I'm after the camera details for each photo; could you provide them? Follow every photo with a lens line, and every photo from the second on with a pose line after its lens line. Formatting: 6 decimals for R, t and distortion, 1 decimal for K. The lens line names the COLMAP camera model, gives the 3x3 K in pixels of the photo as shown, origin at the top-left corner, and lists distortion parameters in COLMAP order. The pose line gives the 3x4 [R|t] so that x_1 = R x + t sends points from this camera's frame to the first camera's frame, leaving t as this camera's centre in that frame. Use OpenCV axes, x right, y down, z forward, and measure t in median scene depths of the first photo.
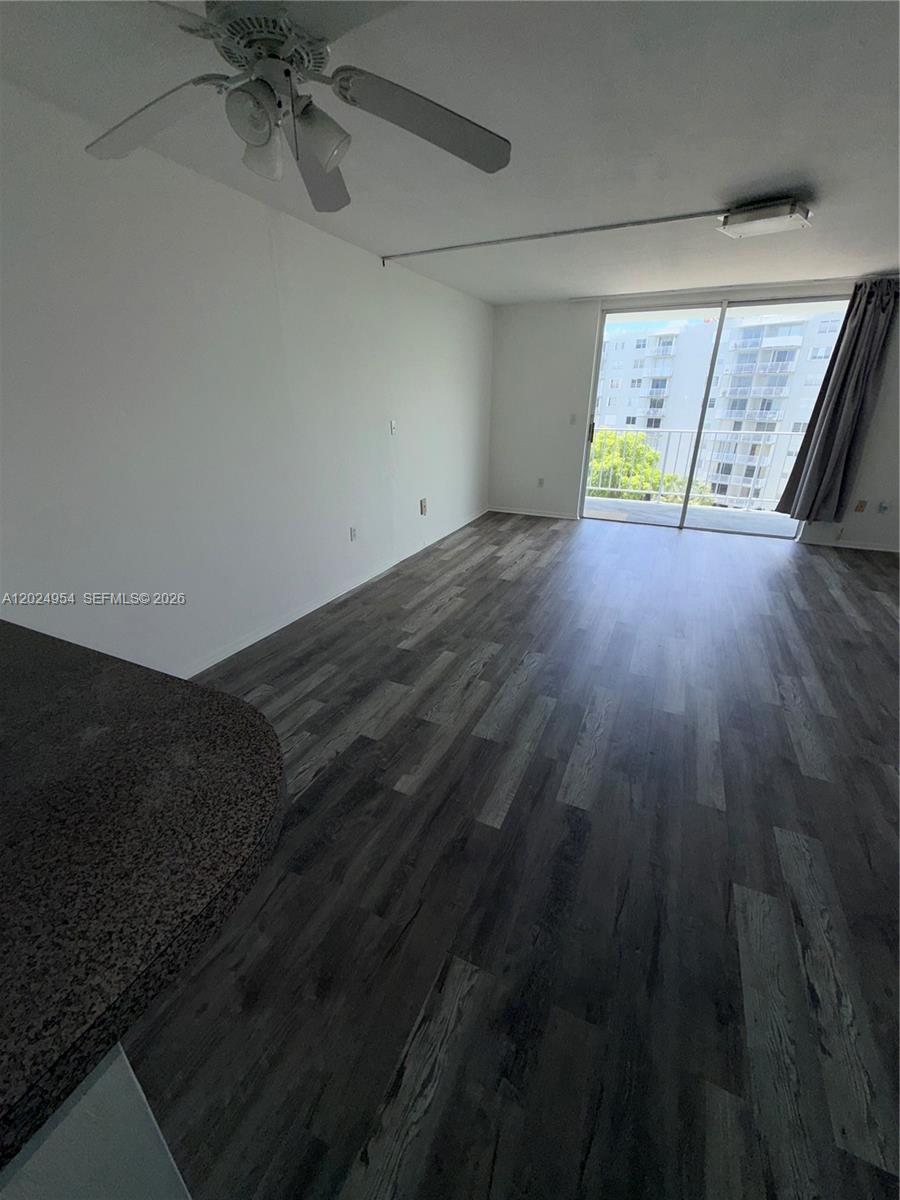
lens RADIAL K [[478.4, 0, 453.5], [0, 478.4, 599.4], [0, 0, 1]] dist [0.001716, 0.000499]
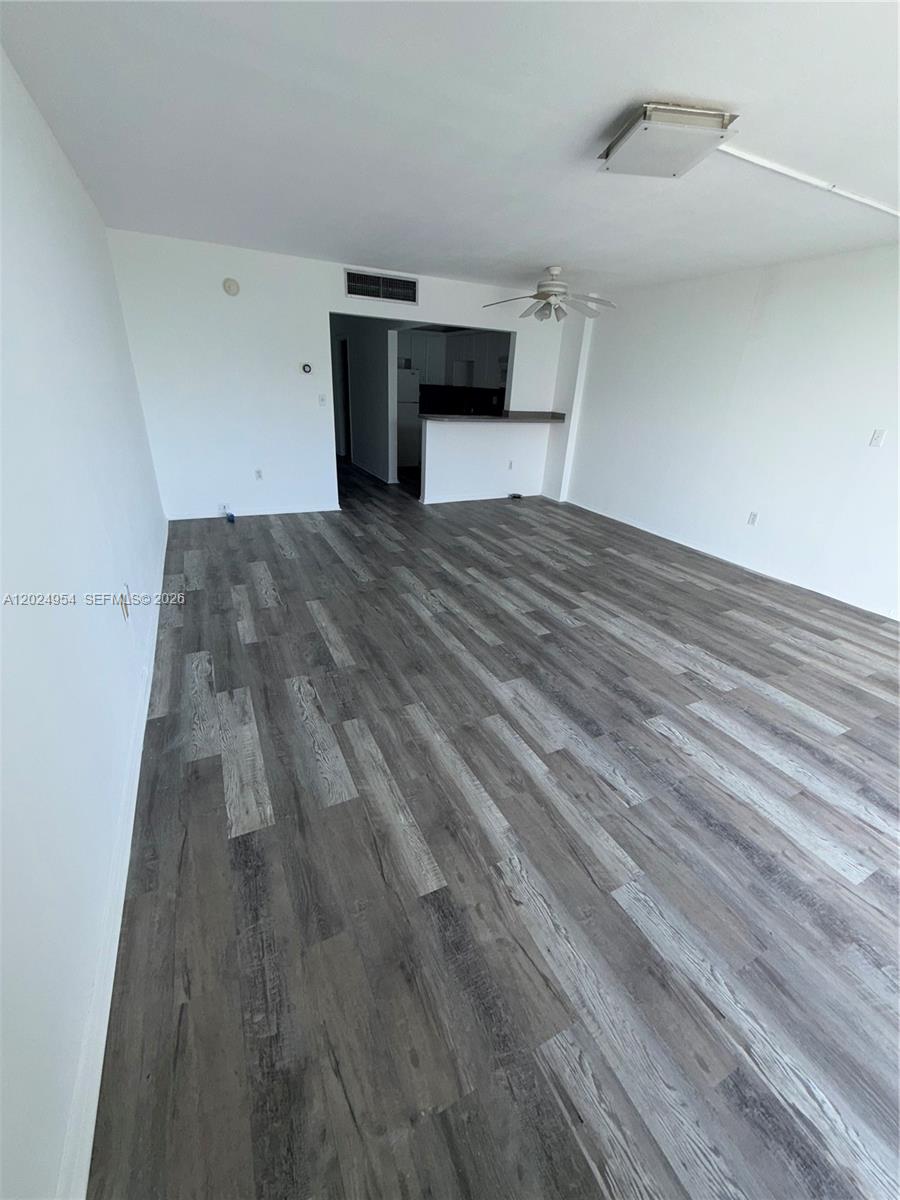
lens RADIAL K [[478.4, 0, 453.5], [0, 478.4, 599.4], [0, 0, 1]] dist [0.001716, 0.000499]
pose [[-0.624086, 0.293475, -0.724147, 1.401999], [-0.348519, 0.724926, 0.594152, -0.538032], [0.699322, 0.623181, -0.350134, 1.296269]]
